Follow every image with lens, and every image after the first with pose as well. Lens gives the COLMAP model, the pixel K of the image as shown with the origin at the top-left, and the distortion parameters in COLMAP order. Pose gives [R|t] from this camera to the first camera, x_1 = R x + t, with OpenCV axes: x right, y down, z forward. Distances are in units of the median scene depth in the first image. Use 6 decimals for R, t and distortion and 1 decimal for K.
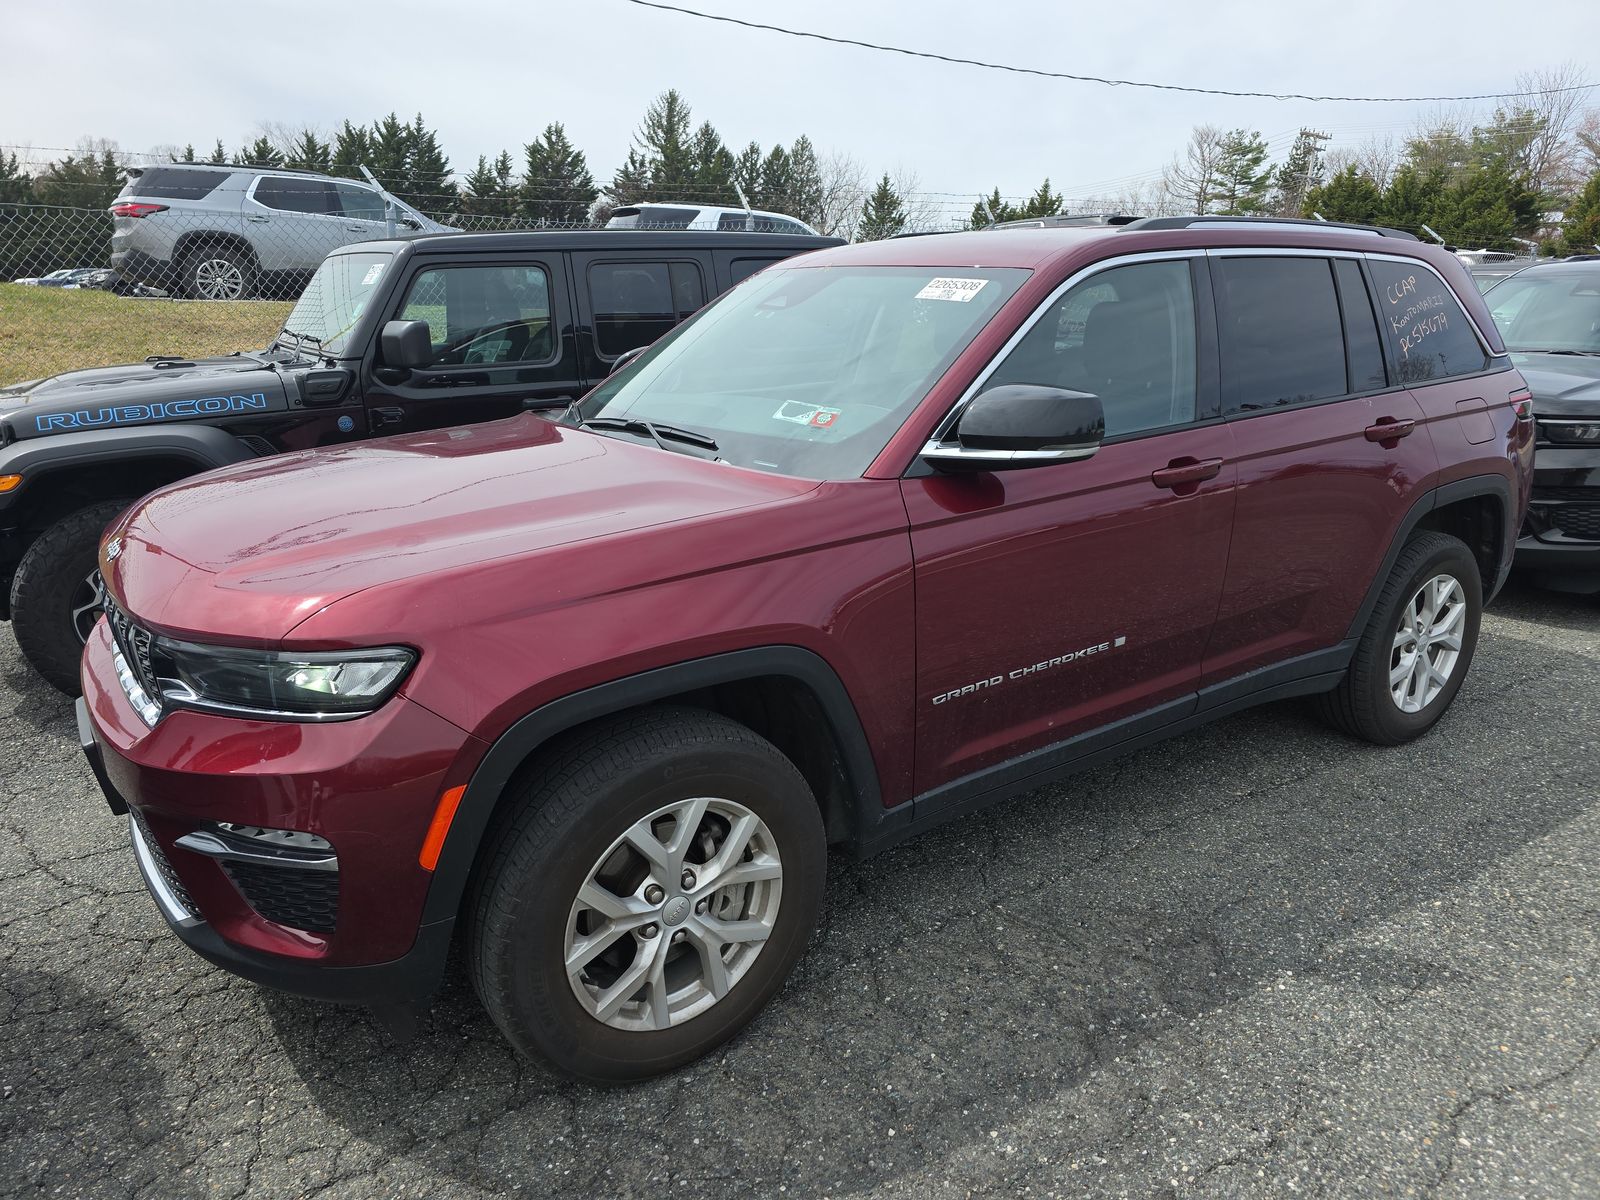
lens RADIAL K [[1096.2, 0, 800.0], [0, 1096.2, 600.0], [0, 0, 1]] dist [0.053229, -0.036957]
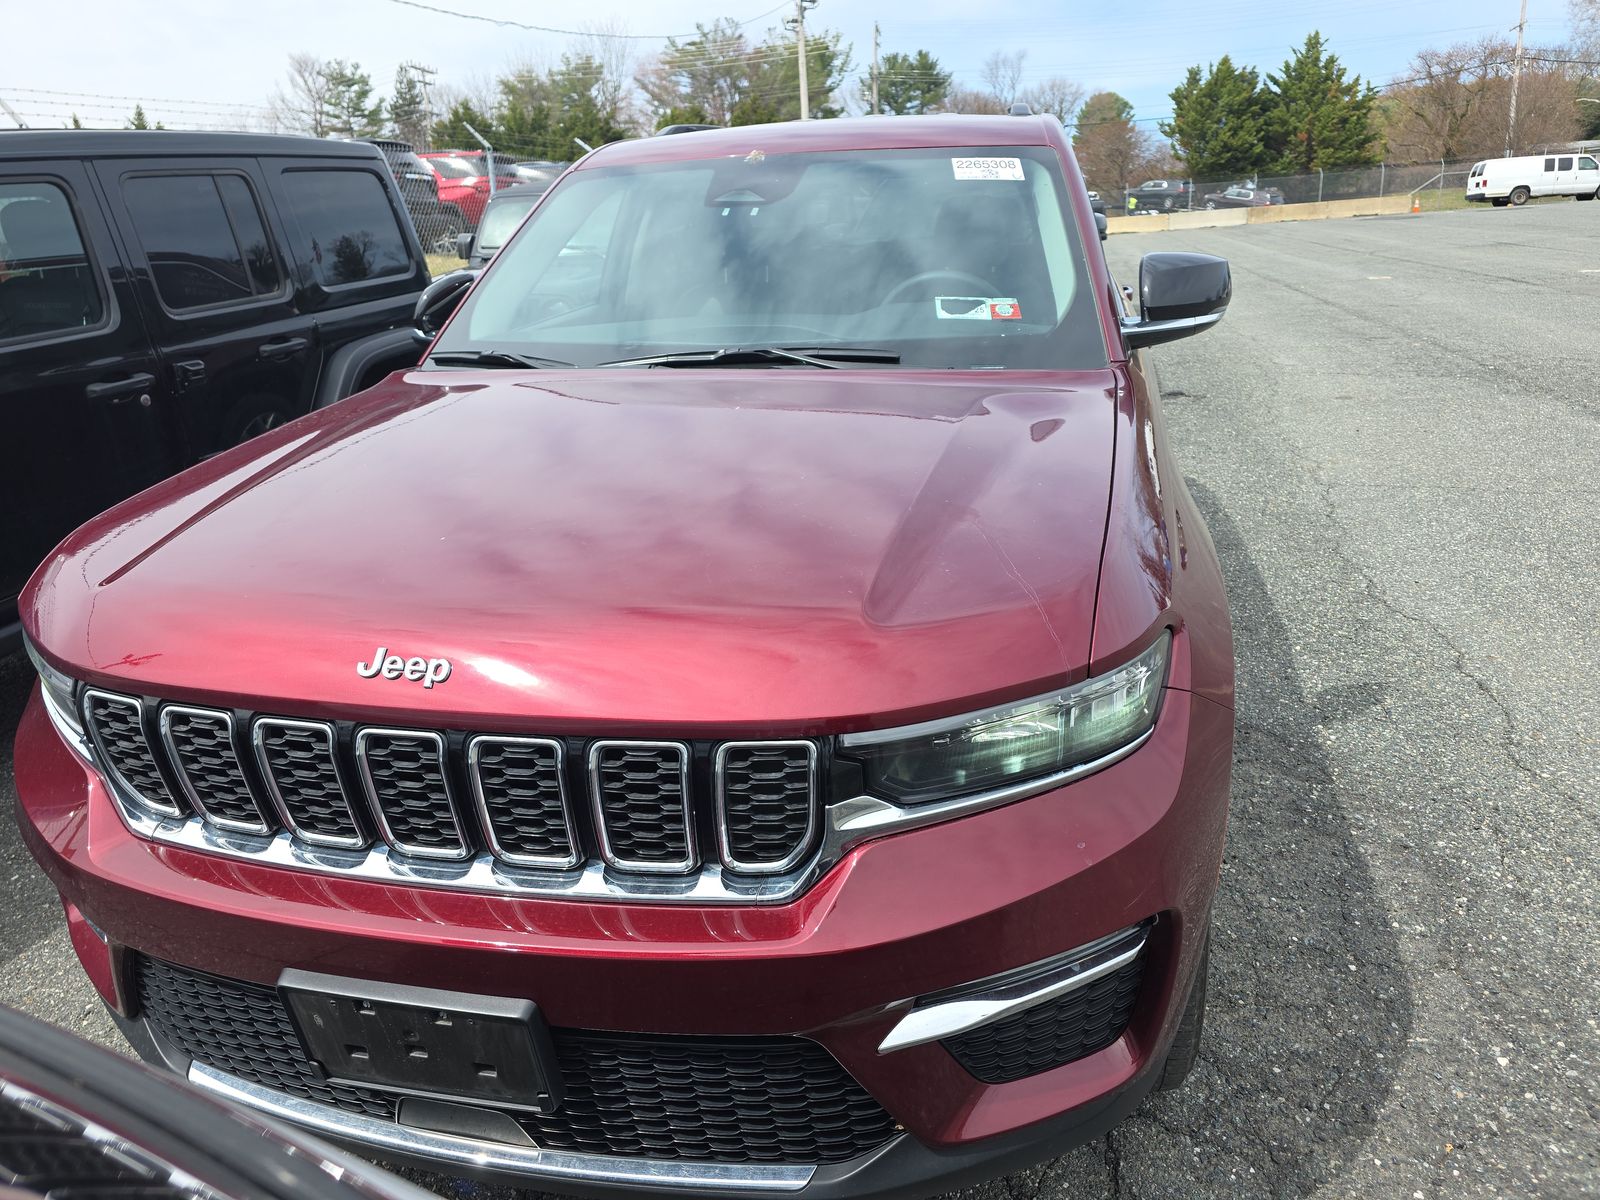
lens RADIAL K [[1094.2, 0, 800.0], [0, 1094.2, 600.0], [0, 0, 1]] dist [0.042876, -0.035702]
pose [[0.740802, -0.260462, 0.619171, -0.150110], [0.228318, 0.964519, 0.132568, -0.019653], [-0.631731, 0.043162, 0.773985, 0.088018]]
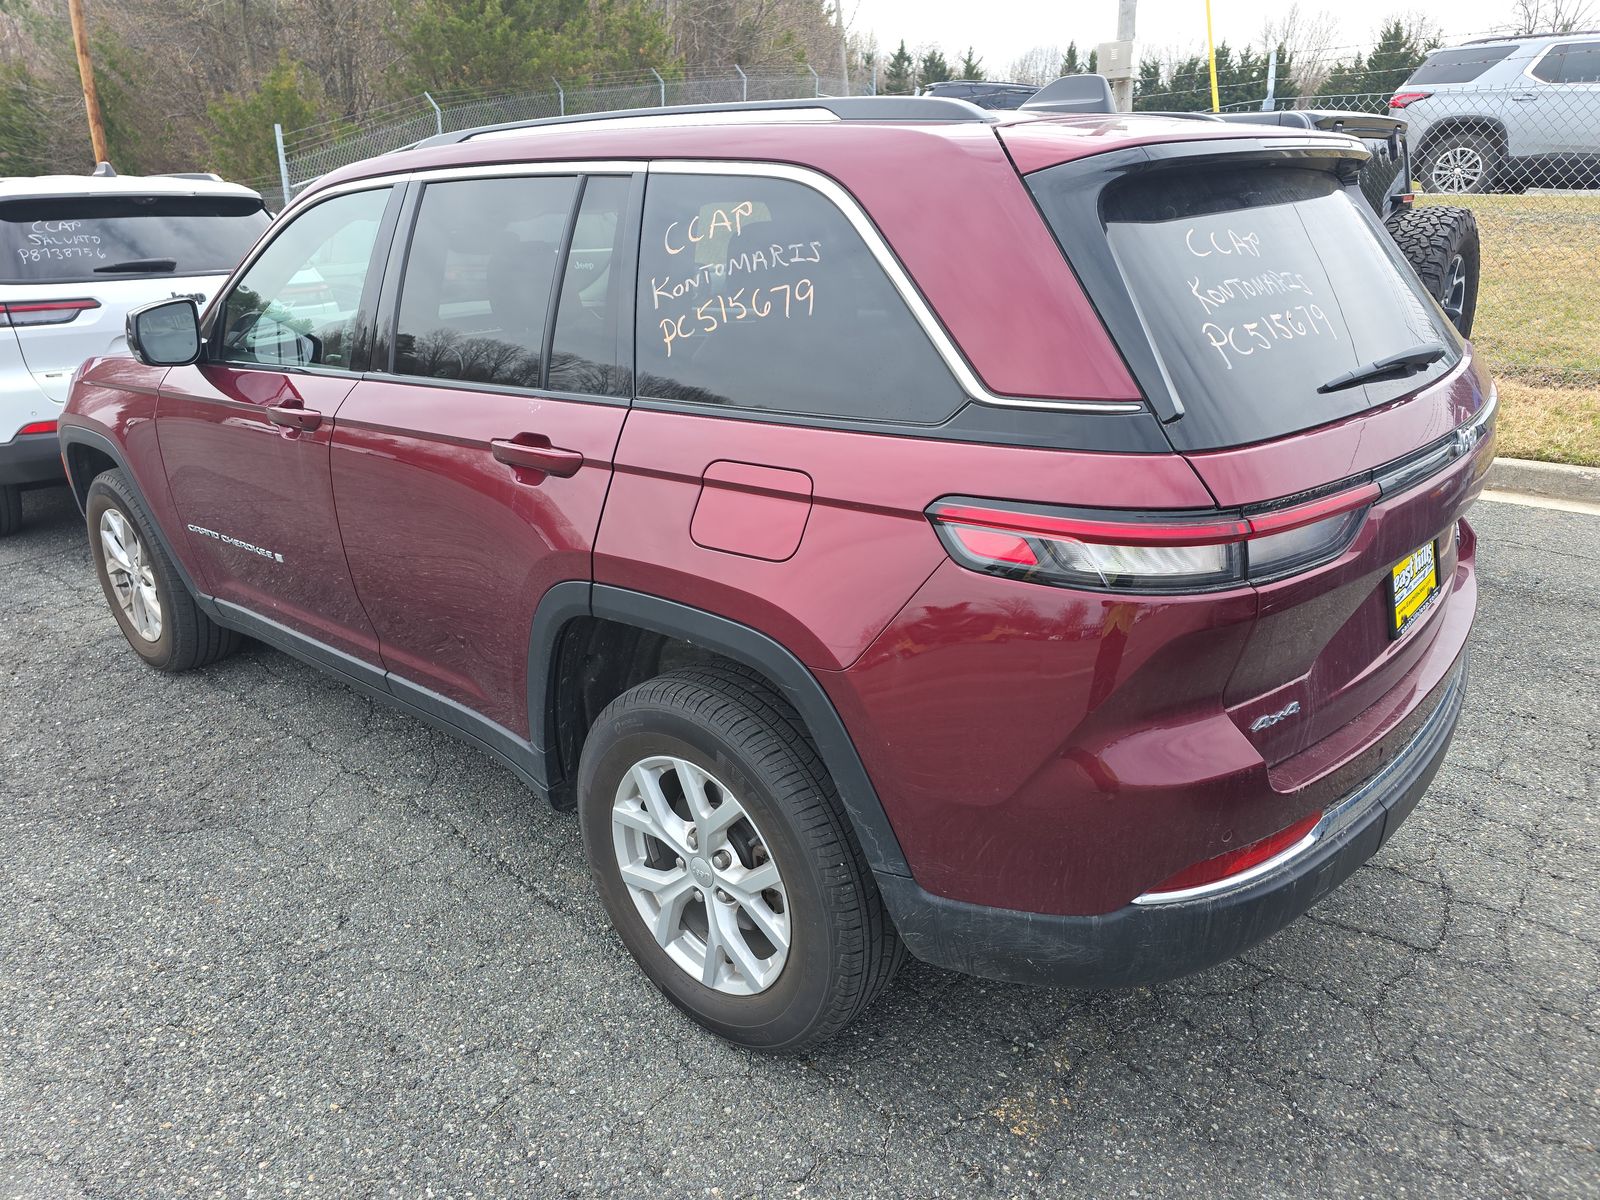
lens RADIAL K [[1094.2, 0, 800.0], [0, 1094.2, 600.0], [0, 0, 1]] dist [0.042876, -0.035702]
pose [[0.232799, 0.333705, -0.913480, 0.313411], [-0.242958, 0.929460, 0.277625, -0.077228], [0.941688, 0.157307, 0.297453, 0.260493]]
